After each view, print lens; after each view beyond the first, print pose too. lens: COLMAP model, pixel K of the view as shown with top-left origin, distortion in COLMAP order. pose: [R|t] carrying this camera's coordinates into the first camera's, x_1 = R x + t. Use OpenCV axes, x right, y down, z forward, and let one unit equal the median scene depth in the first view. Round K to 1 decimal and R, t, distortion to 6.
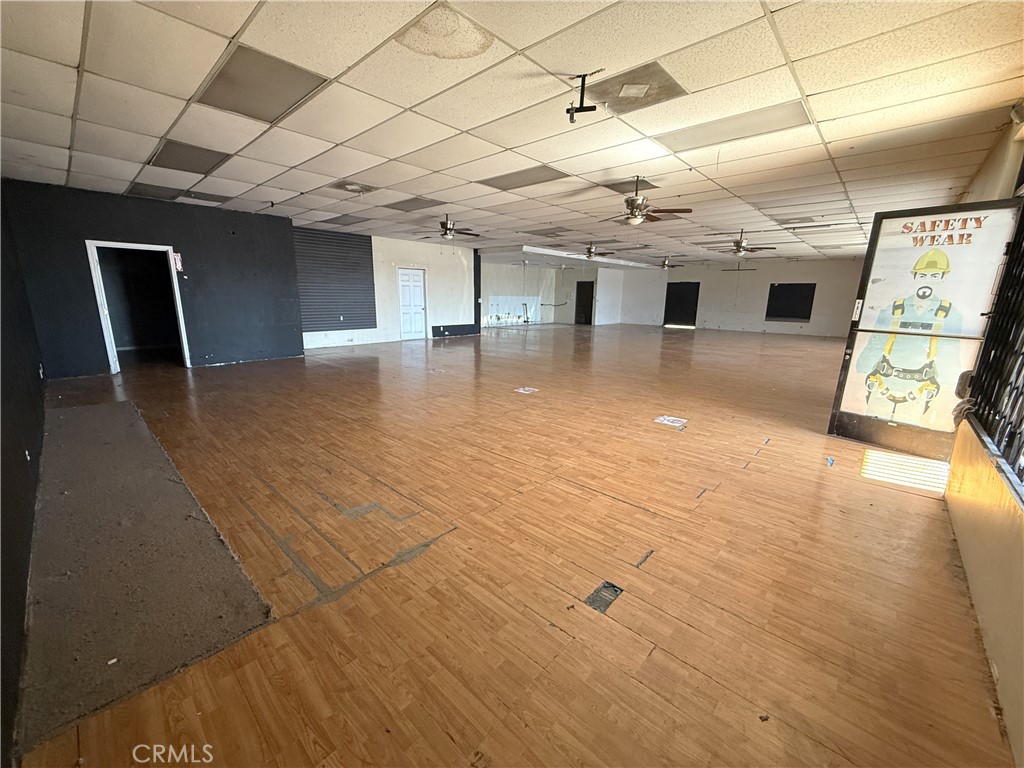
lens RADIAL K [[411.6, 0, 510.6], [0, 411.6, 385.9], [0, 0, 1]] dist [0.000524, -0.000038]
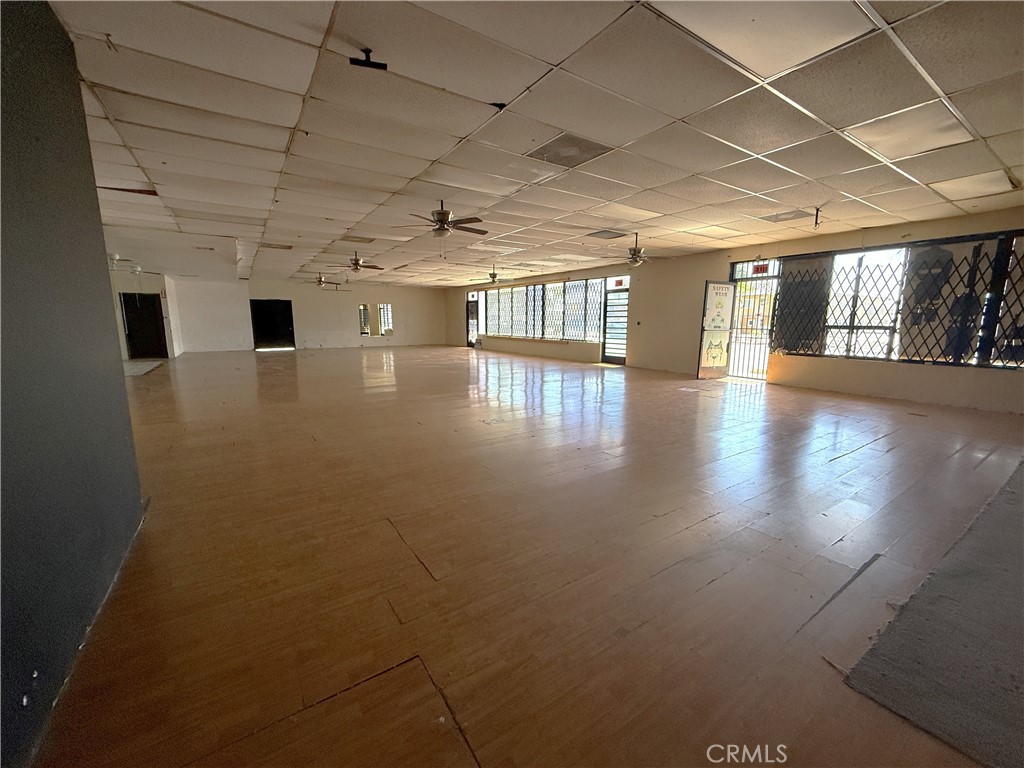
lens RADIAL K [[411.6, 0, 510.7], [0, 411.6, 387.5], [0, 0, 1]] dist [0.000524, -0.000038]
pose [[0.259928, -0.170431, 0.950469, -1.721989], [0.207446, 0.971175, 0.117413, -0.330761], [-0.943082, 0.166652, 0.287791, 1.464591]]
